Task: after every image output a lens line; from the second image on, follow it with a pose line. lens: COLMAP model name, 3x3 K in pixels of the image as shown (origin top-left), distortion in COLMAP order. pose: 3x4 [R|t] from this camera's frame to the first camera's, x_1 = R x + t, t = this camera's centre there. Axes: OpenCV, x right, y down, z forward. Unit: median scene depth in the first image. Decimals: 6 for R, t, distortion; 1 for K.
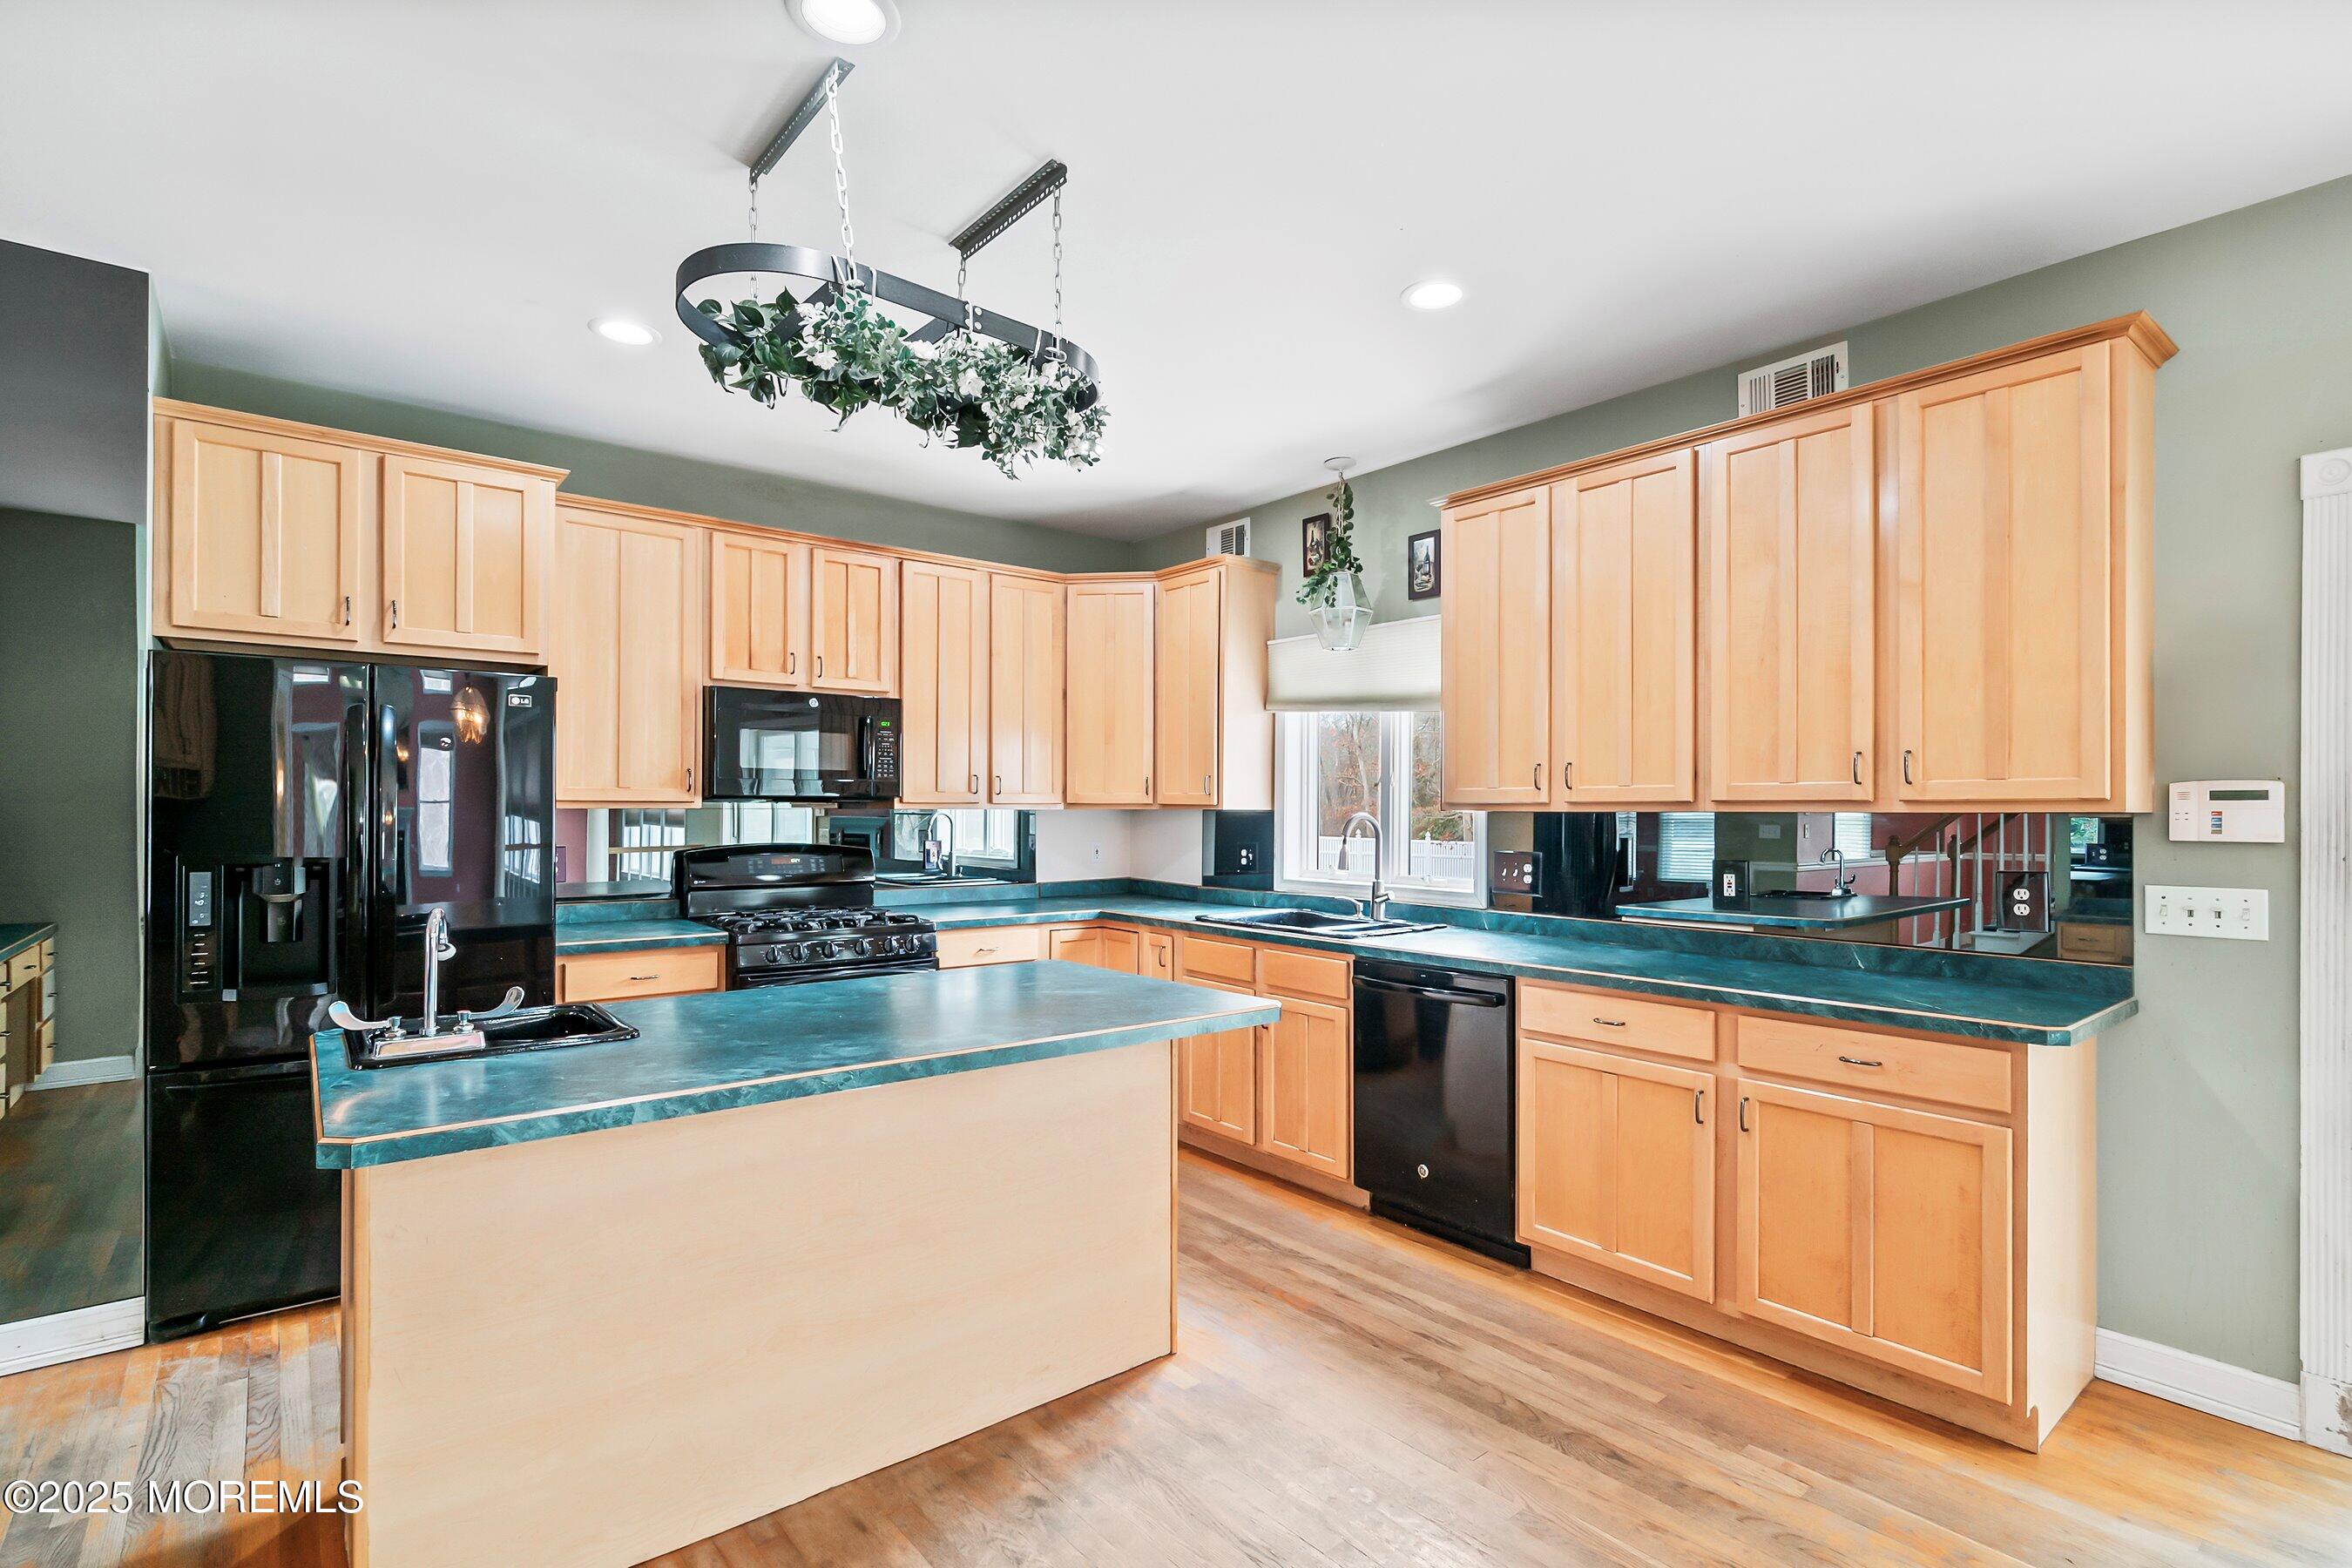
lens RADIAL K [[1082.1, 0, 1170.9], [0, 1082.1, 806.6], [0, 0, 1]] dist [-0.000669, 0.000269]
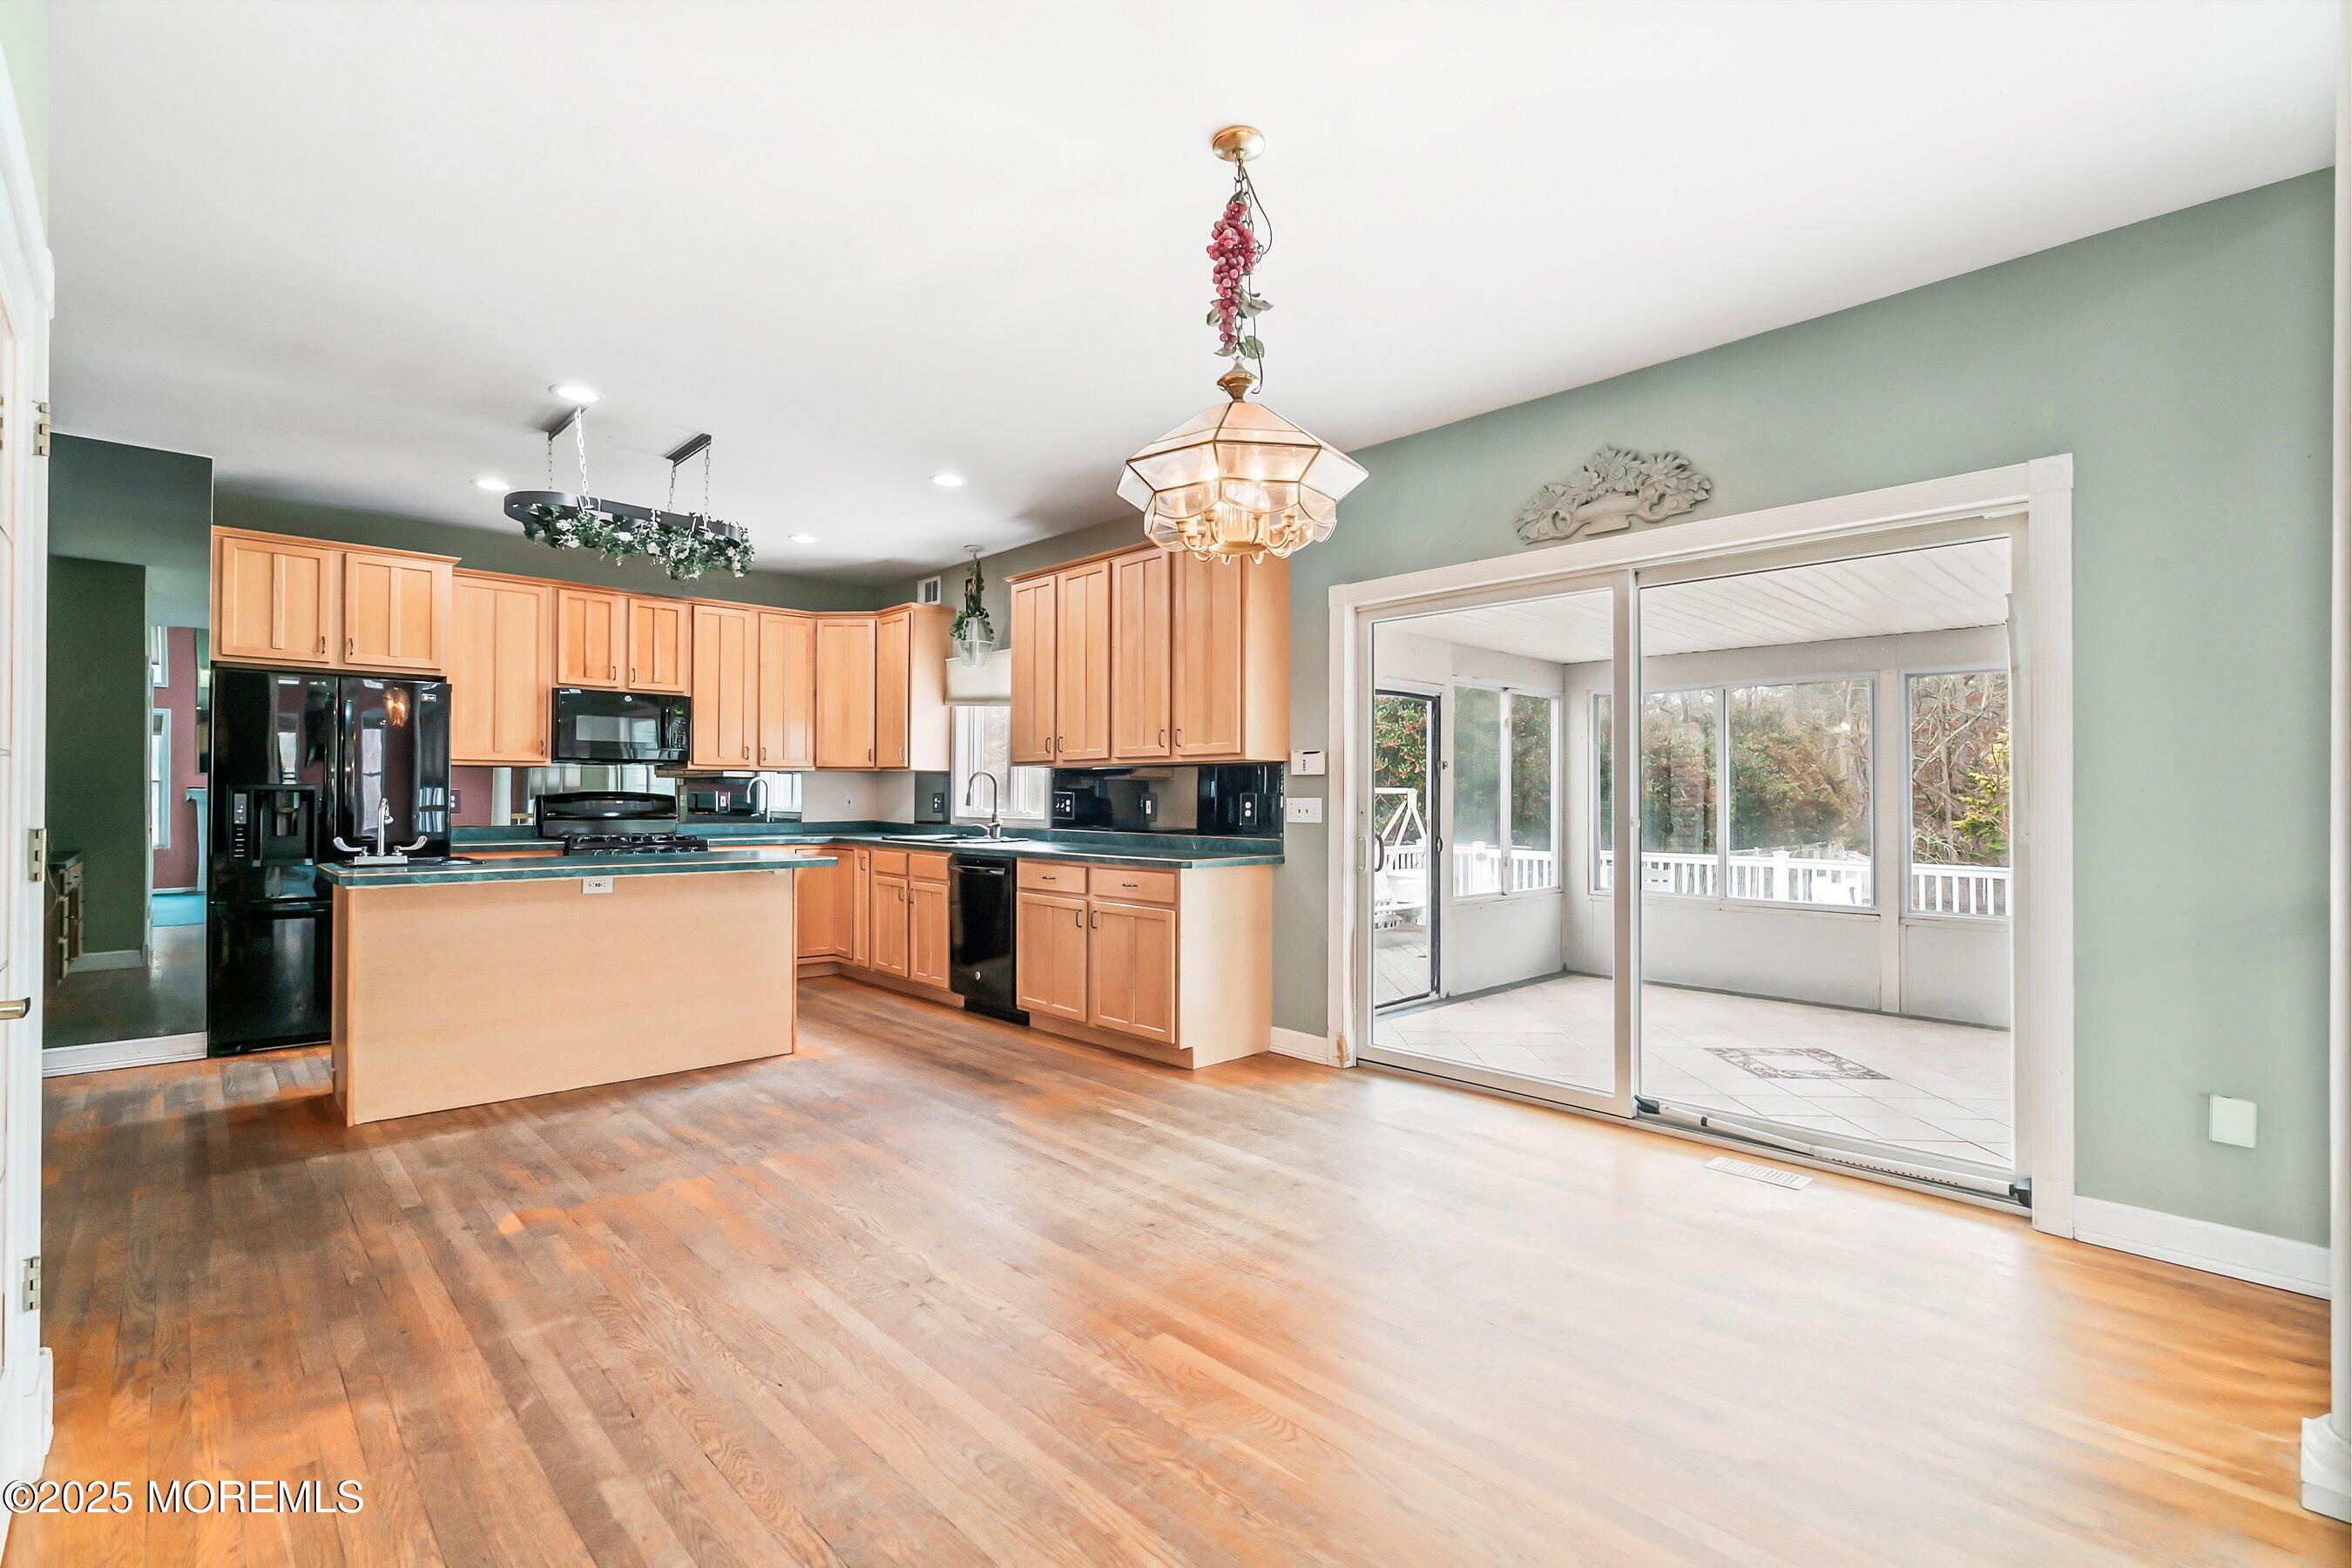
lens RADIAL K [[1082.1, 0, 1188.9], [0, 1082.1, 790.7], [0, 0, 1]] dist [-0.000669, 0.000269]
pose [[0.997990, 0.000370, 0.063373, 0.439651], [-0.000047, 0.999987, -0.005095, 0.051334], [-0.063374, 0.005082, 0.997977, -0.701905]]
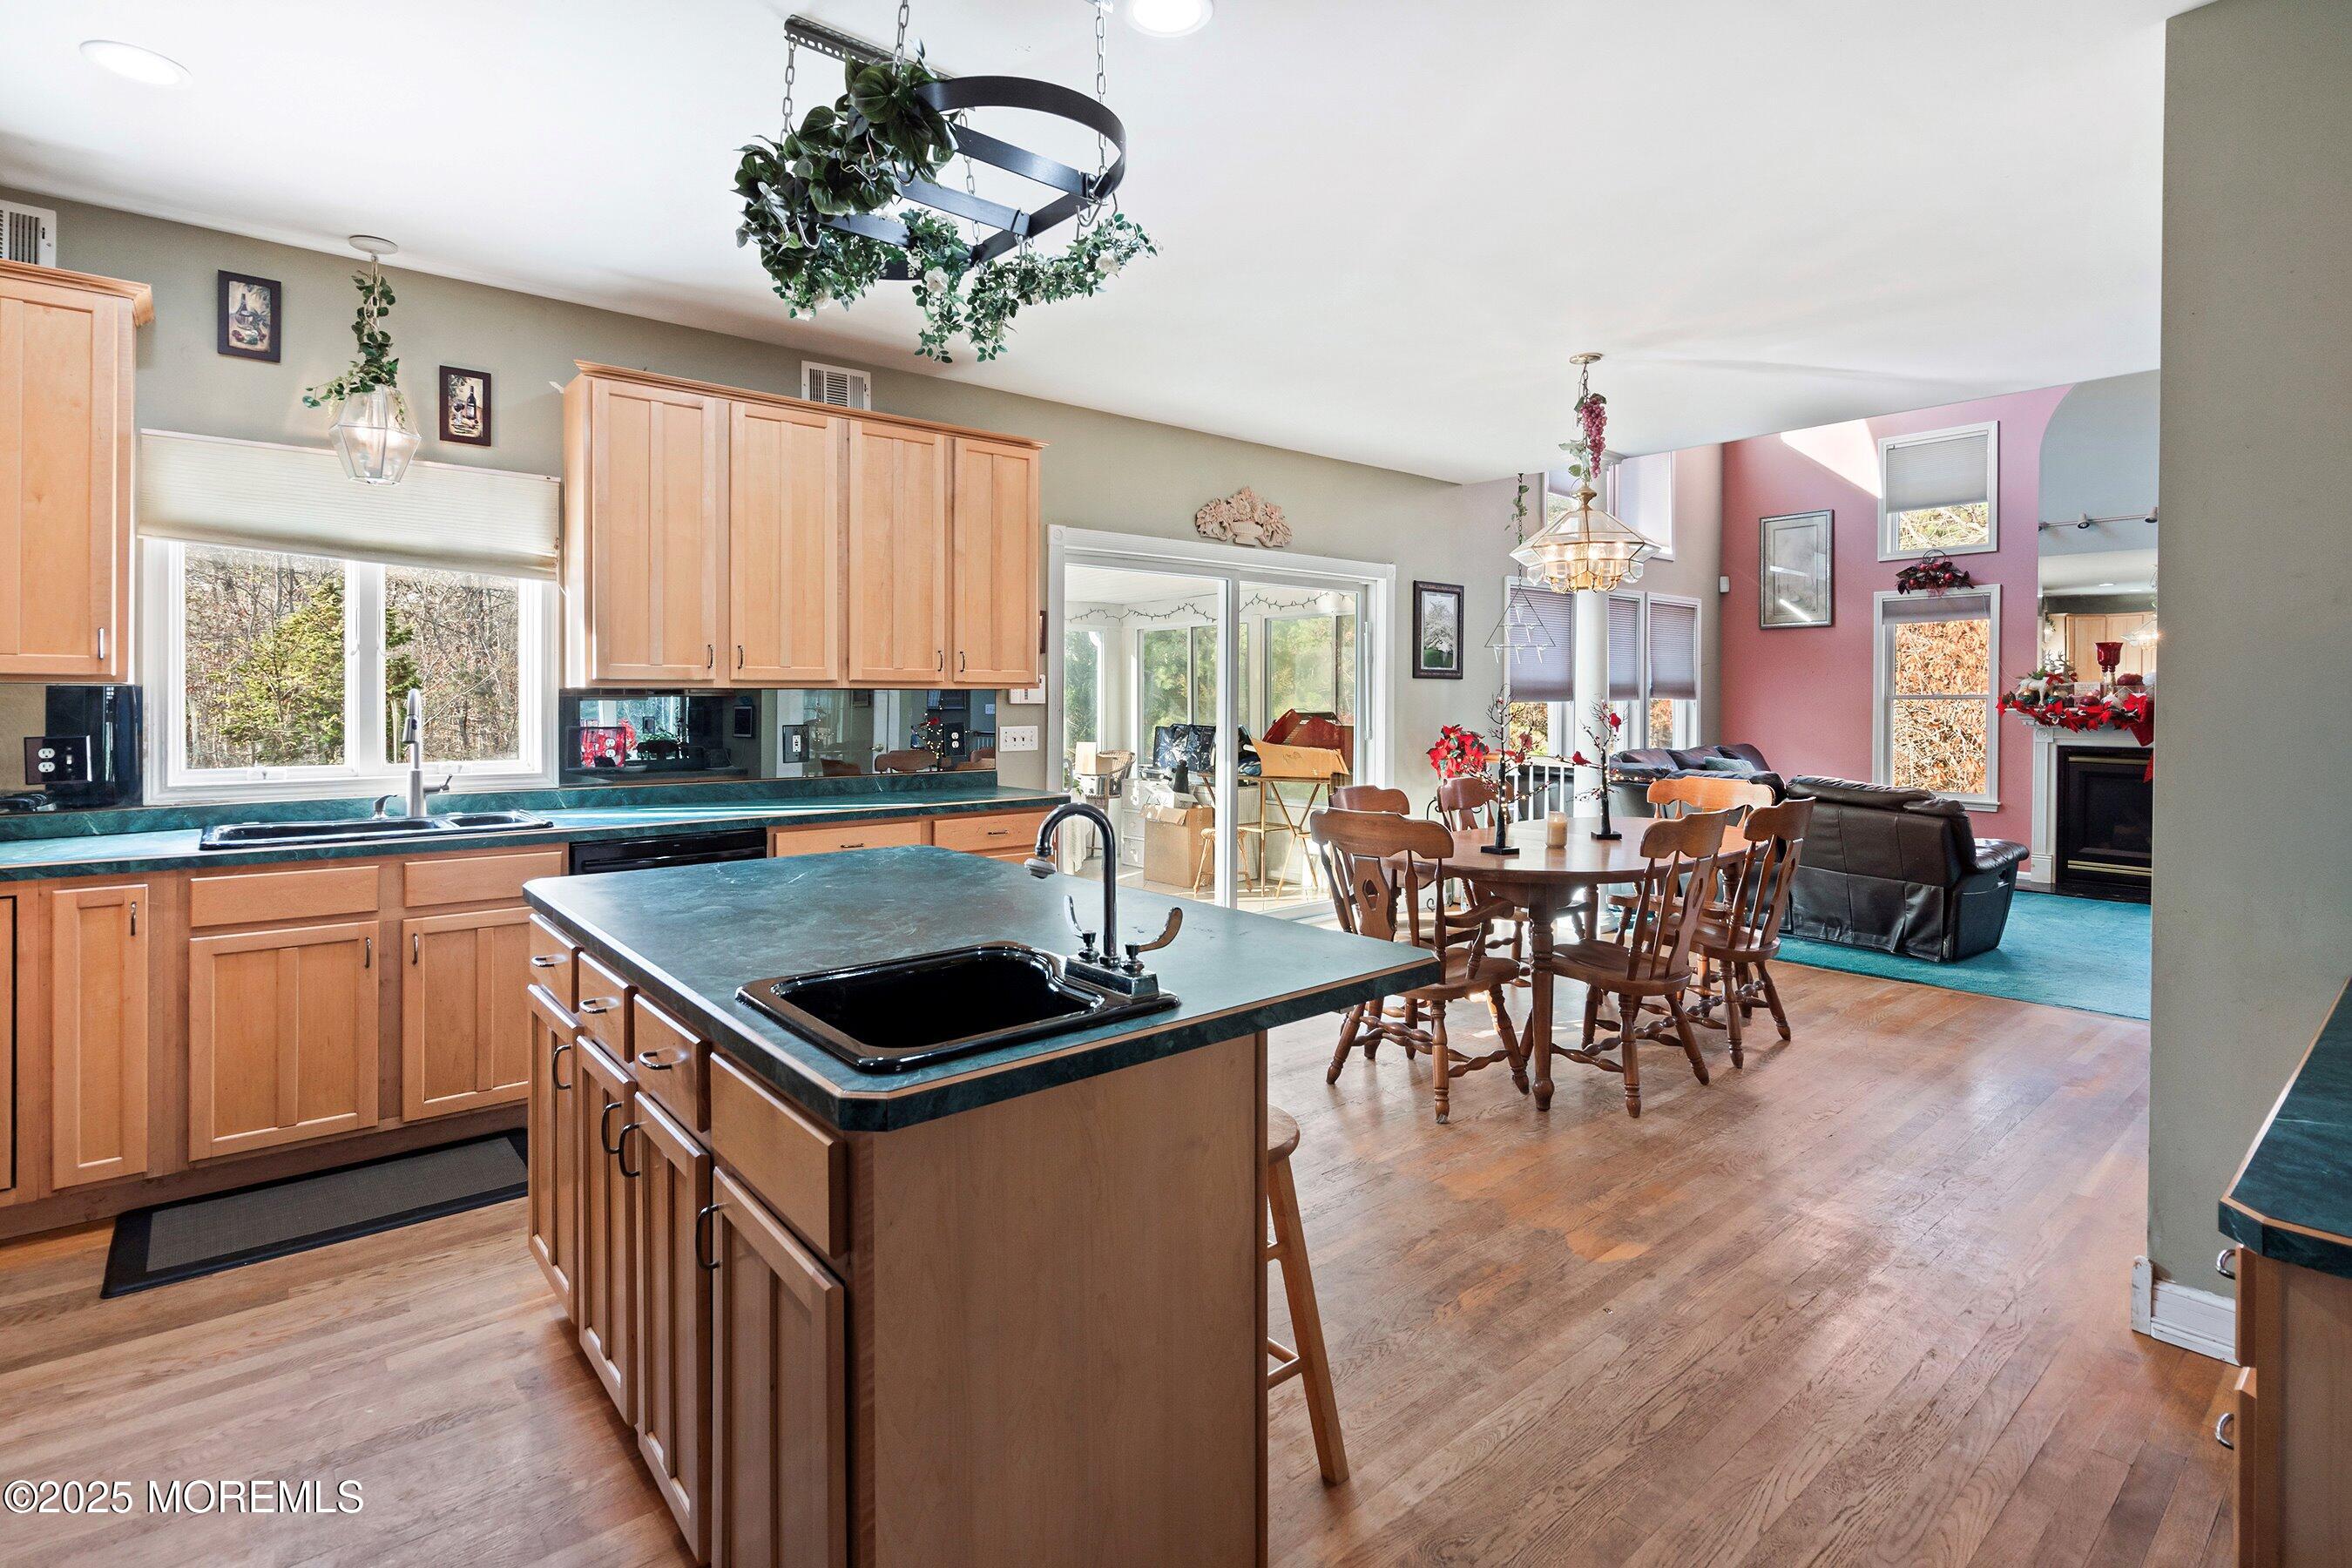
lens RADIAL K [[1144.0, 0, 1165.3], [0, 1144.0, 695.4], [0, 0, 1]] dist [-0.000409, 0.000774]
pose [[-0.006169, -0.000587, 0.999981, -0.839104], [-0.002097, 0.999998, 0.000574, 0.011300], [-0.999979, -0.002093, -0.006170, 0.526697]]
